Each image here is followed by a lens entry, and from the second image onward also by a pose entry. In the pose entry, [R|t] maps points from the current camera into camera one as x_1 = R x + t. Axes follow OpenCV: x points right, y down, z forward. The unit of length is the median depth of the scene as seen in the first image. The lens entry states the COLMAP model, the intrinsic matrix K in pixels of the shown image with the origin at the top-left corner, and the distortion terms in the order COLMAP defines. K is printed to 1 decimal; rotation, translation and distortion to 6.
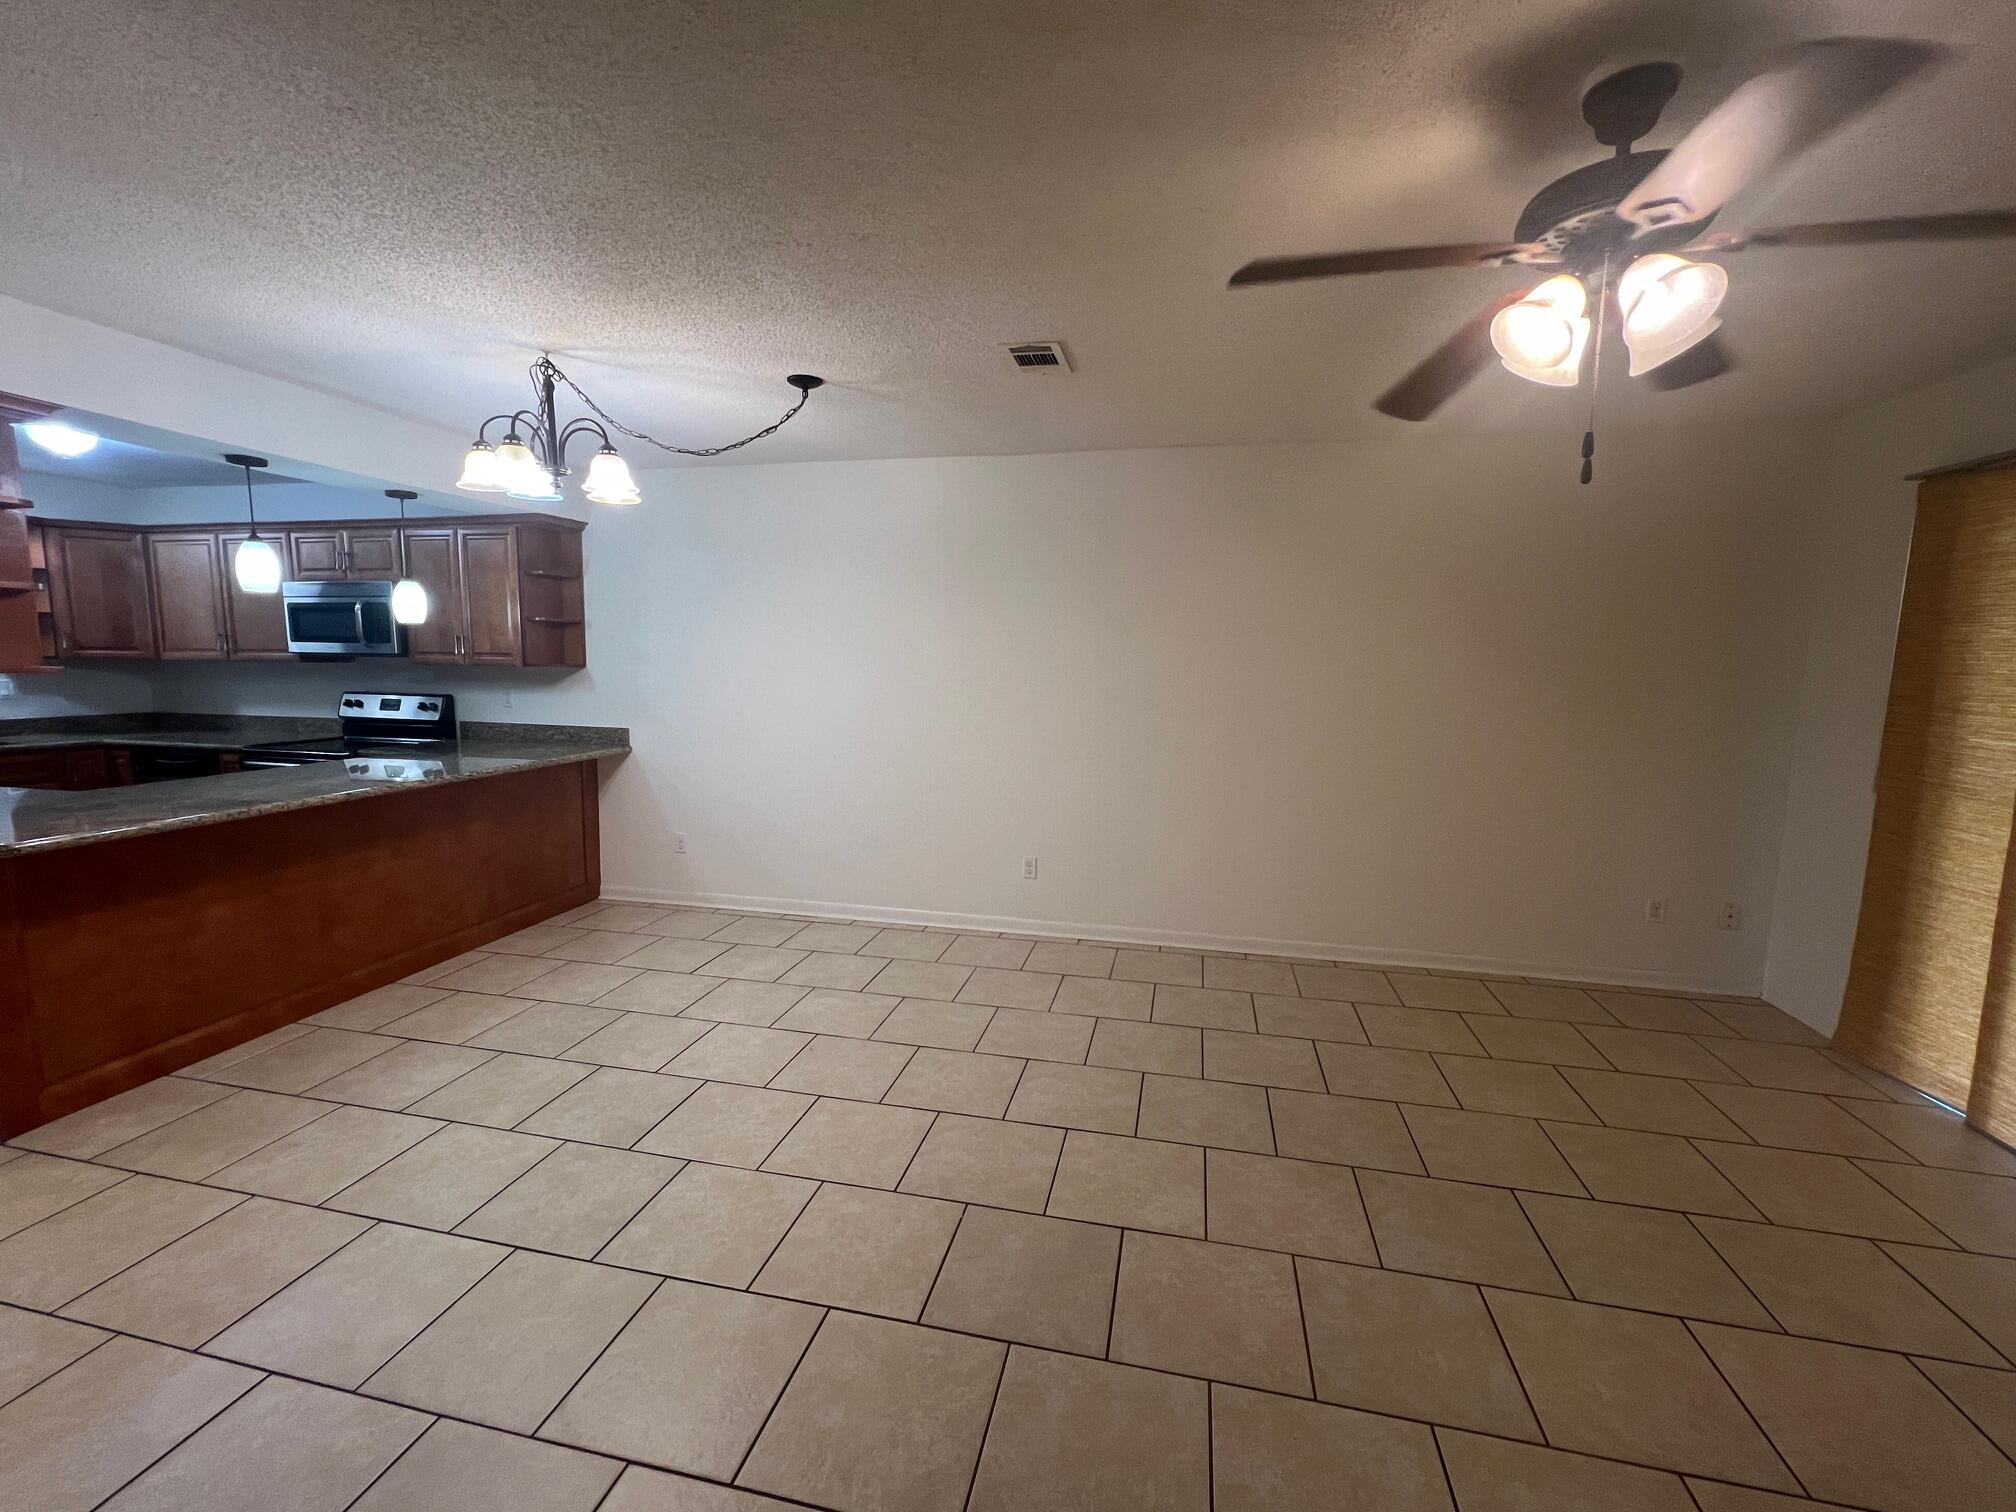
lens RADIAL K [[831.9, 0, 1010.1], [0, 831.9, 761.3], [0, 0, 1]] dist [0.000761, -0.000227]
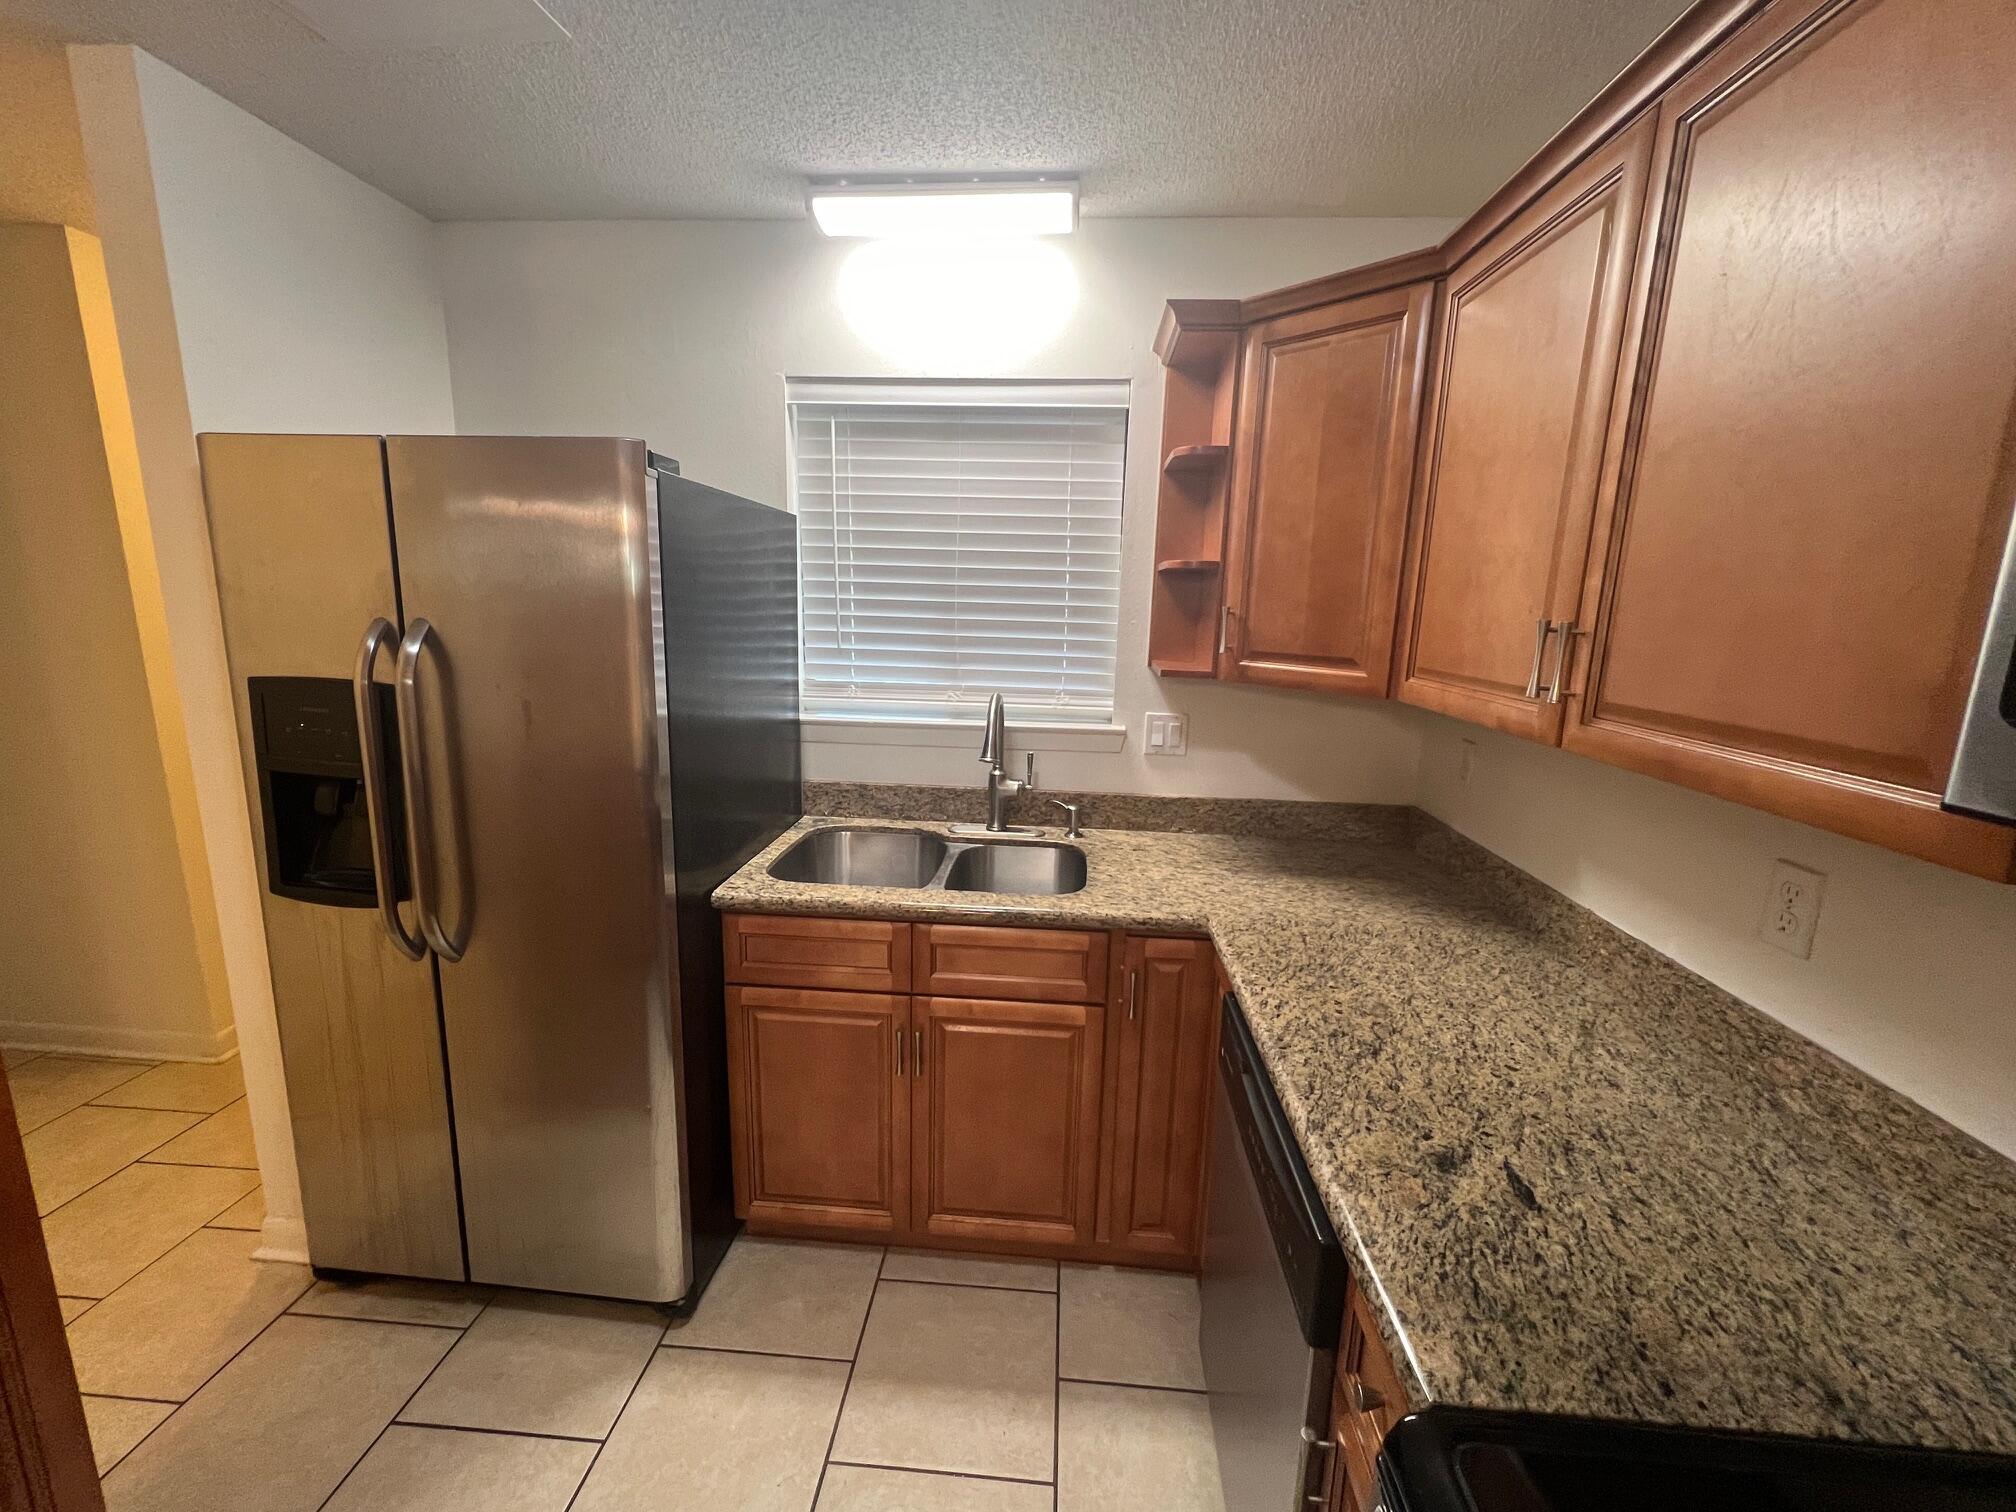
lens RADIAL K [[831.9, 0, 1001.3], [0, 831.9, 755.0], [0, 0, 1]] dist [0.000761, -0.000227]
pose [[0.141856, 0.177142, -0.973908, -0.948732], [-0.145256, 0.976933, 0.156535, -0.167065], [0.979172, 0.119261, 0.164315, 1.042568]]
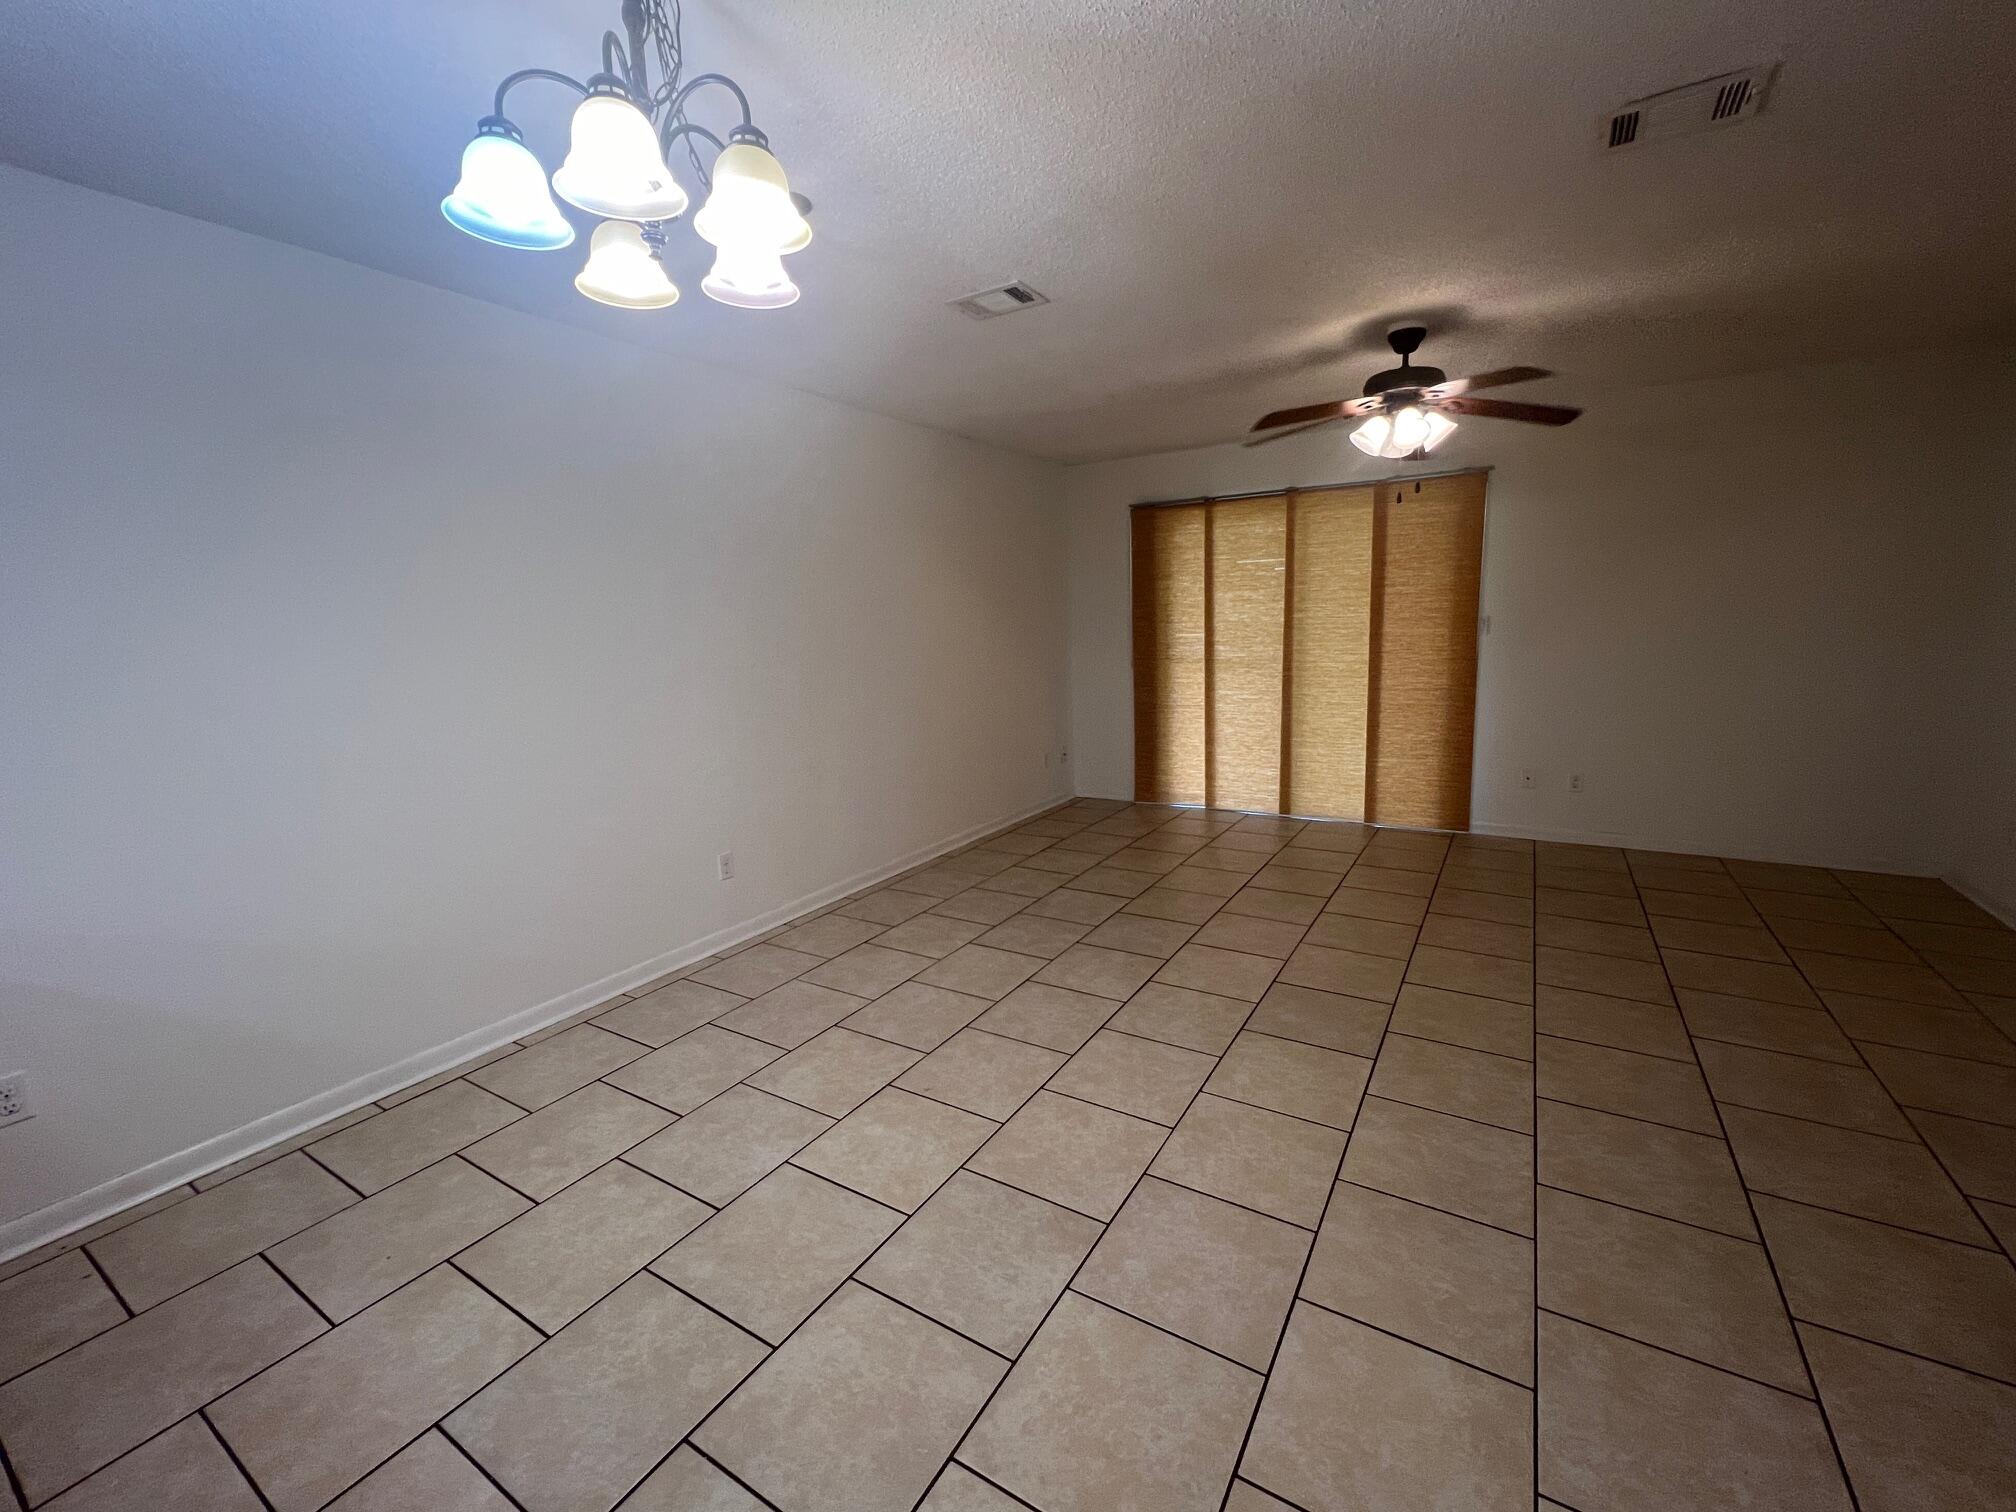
lens RADIAL K [[831.9, 0, 1006.2], [0, 831.9, 757.5], [0, 0, 1]] dist [0.000761, -0.000227]
pose [[0.329949, -0.179625, 0.926752, -0.714484], [0.159697, 0.978201, 0.132741, -0.050116], [-0.930393, 0.104202, 0.351442, 0.485298]]
